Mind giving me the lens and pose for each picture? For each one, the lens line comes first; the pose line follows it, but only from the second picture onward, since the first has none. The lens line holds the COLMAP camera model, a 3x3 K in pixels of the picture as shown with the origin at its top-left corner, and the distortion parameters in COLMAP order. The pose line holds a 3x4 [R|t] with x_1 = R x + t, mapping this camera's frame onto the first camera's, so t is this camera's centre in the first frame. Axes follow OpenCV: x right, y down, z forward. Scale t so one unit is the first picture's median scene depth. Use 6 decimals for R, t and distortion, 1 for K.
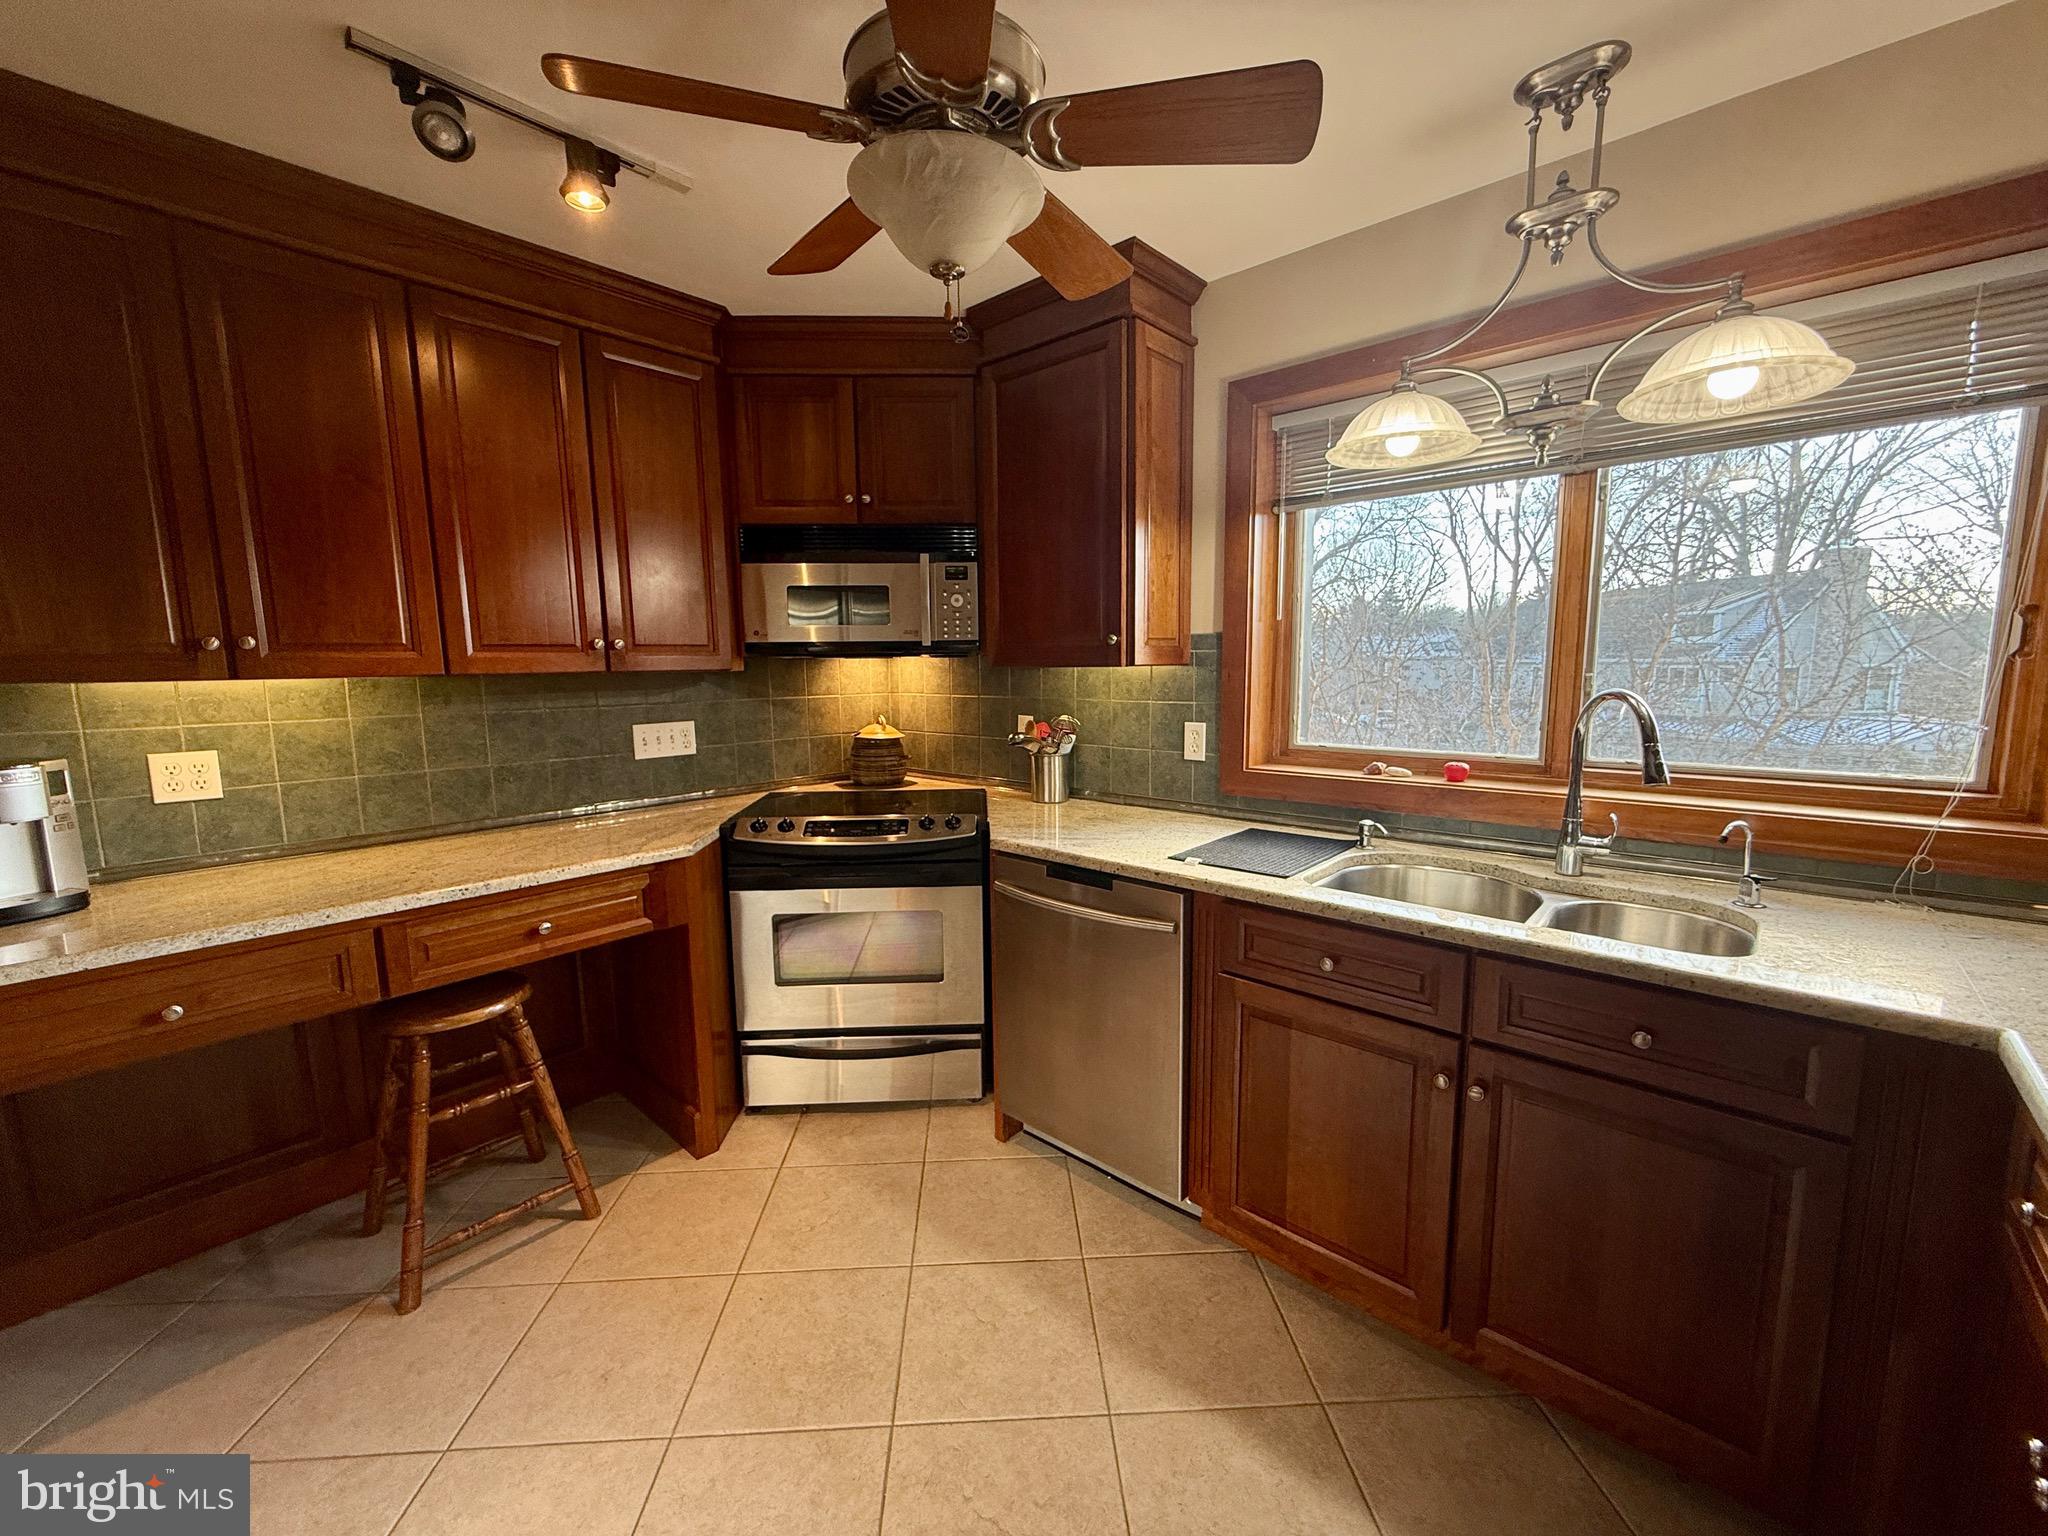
lens RADIAL K [[813.5, 0, 1018.1], [0, 813.5, 767.0], [0, 0, 1]] dist [0.000725, -0.000371]
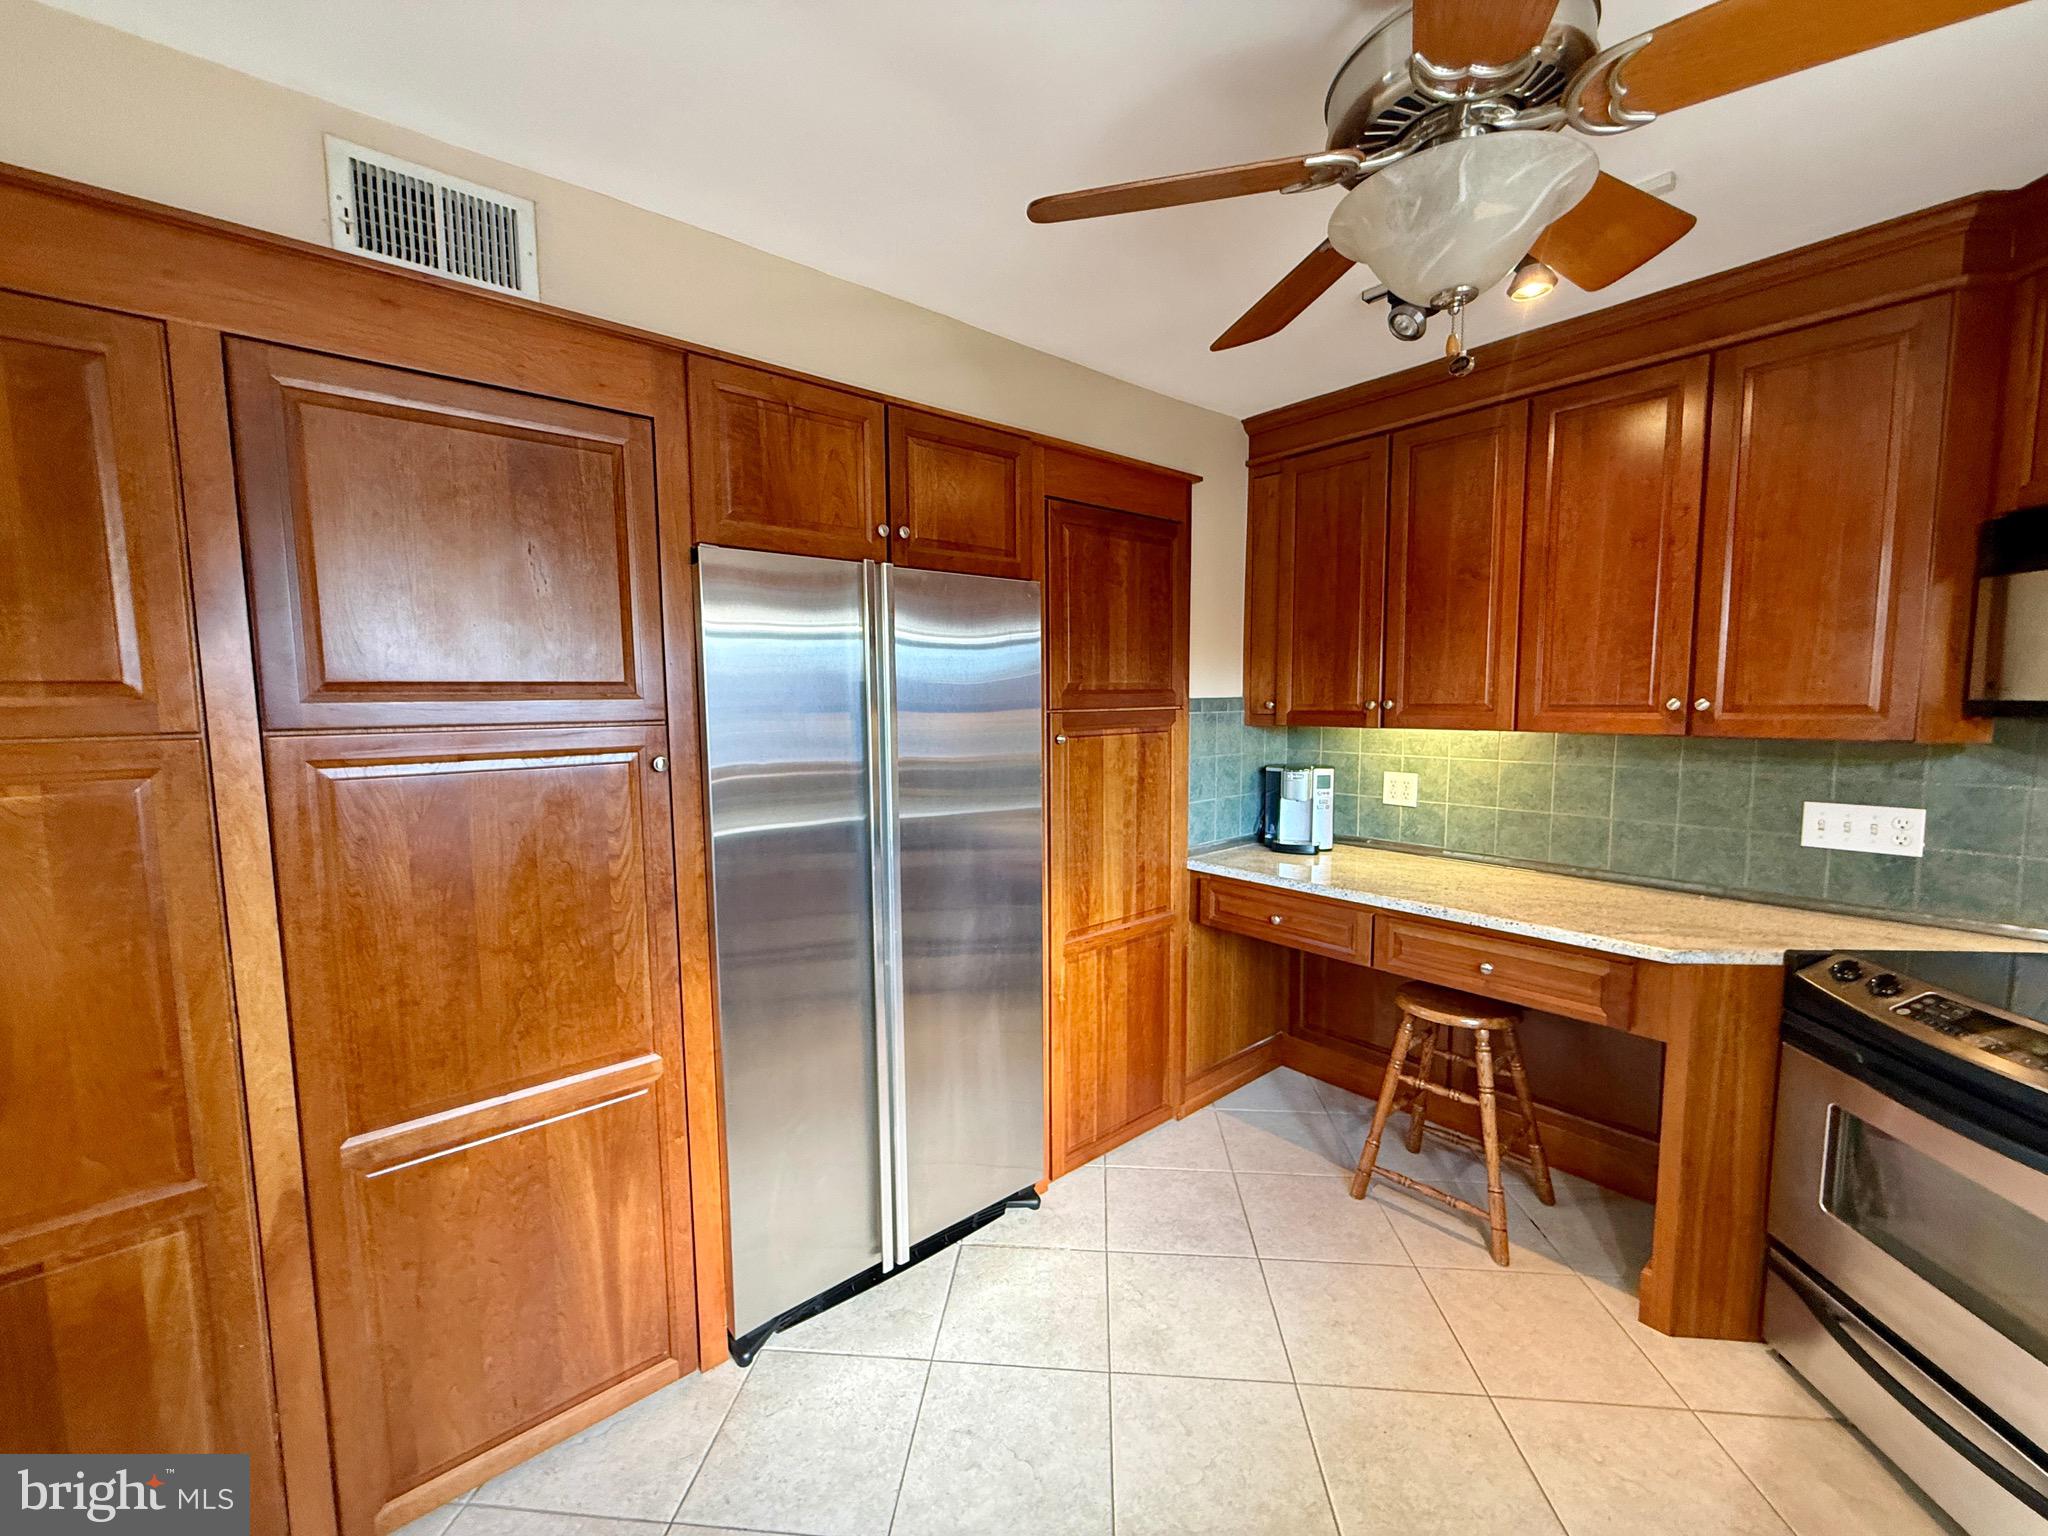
lens RADIAL K [[813.5, 0, 1025.9], [0, 813.5, 766.8], [0, 0, 1]] dist [0.000725, -0.000371]
pose [[-0.123972, 0.101818, -0.987048, 0.510619], [-0.118437, 0.986093, 0.116594, -0.114901], [0.985192, 0.131357, -0.110189, 0.449021]]
